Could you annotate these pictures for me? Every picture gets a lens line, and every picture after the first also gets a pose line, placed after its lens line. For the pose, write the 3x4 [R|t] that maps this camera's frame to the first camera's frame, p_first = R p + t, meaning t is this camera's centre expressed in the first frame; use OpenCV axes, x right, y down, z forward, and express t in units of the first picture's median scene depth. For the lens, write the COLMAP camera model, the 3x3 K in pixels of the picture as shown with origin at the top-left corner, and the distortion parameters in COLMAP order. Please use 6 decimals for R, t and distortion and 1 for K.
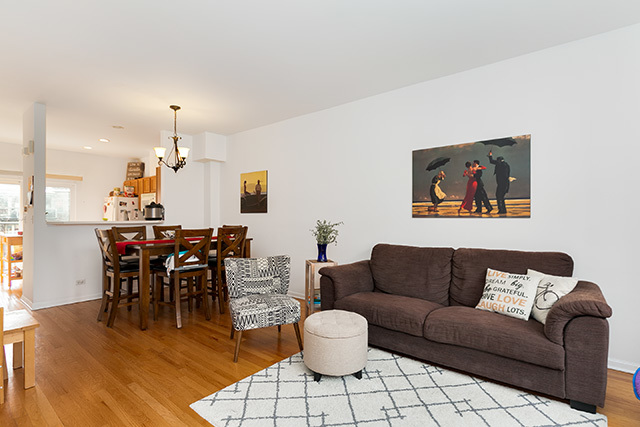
lens RADIAL K [[302.8, 0, 327.4], [0, 302.8, 215.3], [0, 0, 1]] dist [-0.001830, -0.000488]
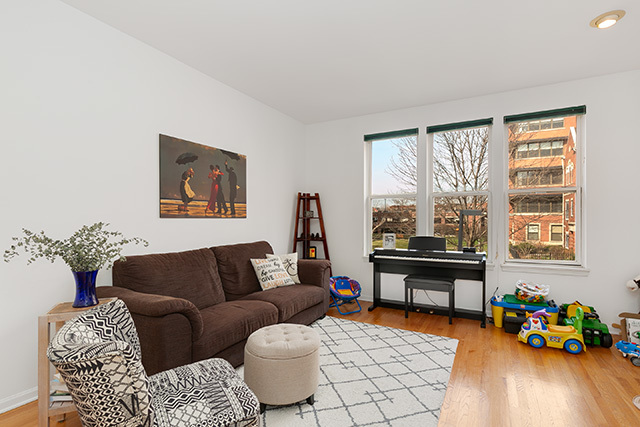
lens RADIAL K [[307.6, 0, 318.8], [0, 307.6, 221.1], [0, 0, 1]] dist [-0.000659, -0.000341]
pose [[-0.151568, -0.009419, 0.988402, -0.612568], [-0.006578, 0.999942, 0.008520, 0.006940], [-0.988425, -0.005210, -0.151622, 0.747724]]
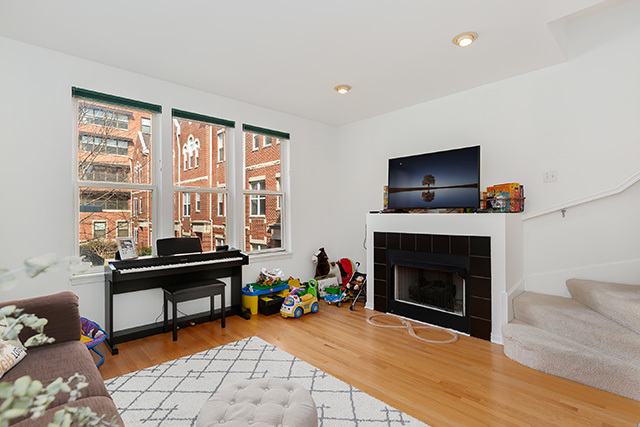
lens RADIAL K [[315.9, 0, 319.0], [0, 315.9, 214.1], [0, 0, 1]] dist [0.003593, 0.000300]
pose [[-0.987609, -0.000297, 0.156935, -0.091906], [-0.001946, 0.999945, -0.010350, 0.008036], [-0.156924, -0.010527, -0.987555, 1.124707]]
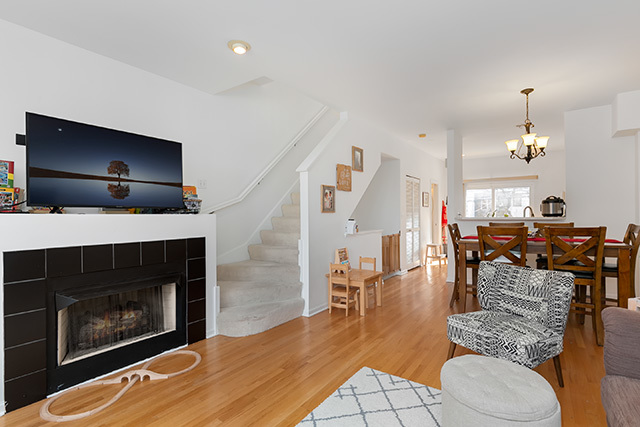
lens RADIAL K [[306.6, 0, 333.2], [0, 306.6, 214.3], [0, 0, 1]] dist [-0.027355, -0.000018]
pose [[0.067864, -0.004725, -0.997683, 0.474429], [0.015533, 0.999873, -0.003678, 0.004416], [0.997574, -0.015248, 0.067929, 0.482861]]
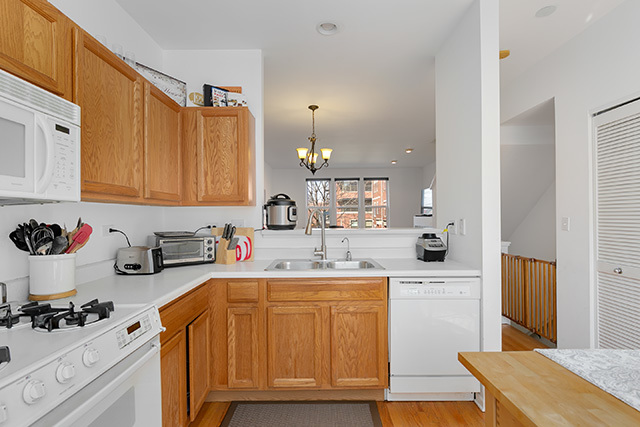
lens RADIAL K [[315.9, 0, 319.0], [0, 315.9, 214.1], [0, 0, 1]] dist [0.003593, 0.000300]
pose [[-0.615168, 0.009219, 0.788342, -1.678827], [0.003160, 0.999952, -0.009228, -0.006458], [-0.788390, -0.003185, -0.615168, 2.067714]]
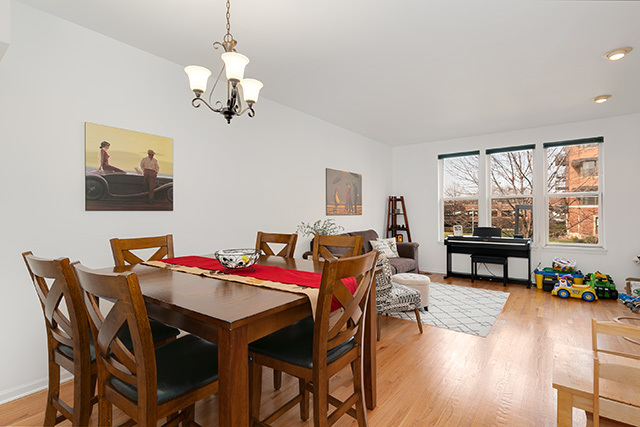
lens RADIAL K [[312.7, 0, 316.9], [0, 312.7, 211.4], [0, 0, 1]] dist [0.000586, 0.000361]
pose [[-0.007743, -0.001139, 0.999969, -1.234438], [-0.001845, 0.999998, 0.001124, -0.013711], [-0.999968, -0.001836, -0.007746, 1.113415]]
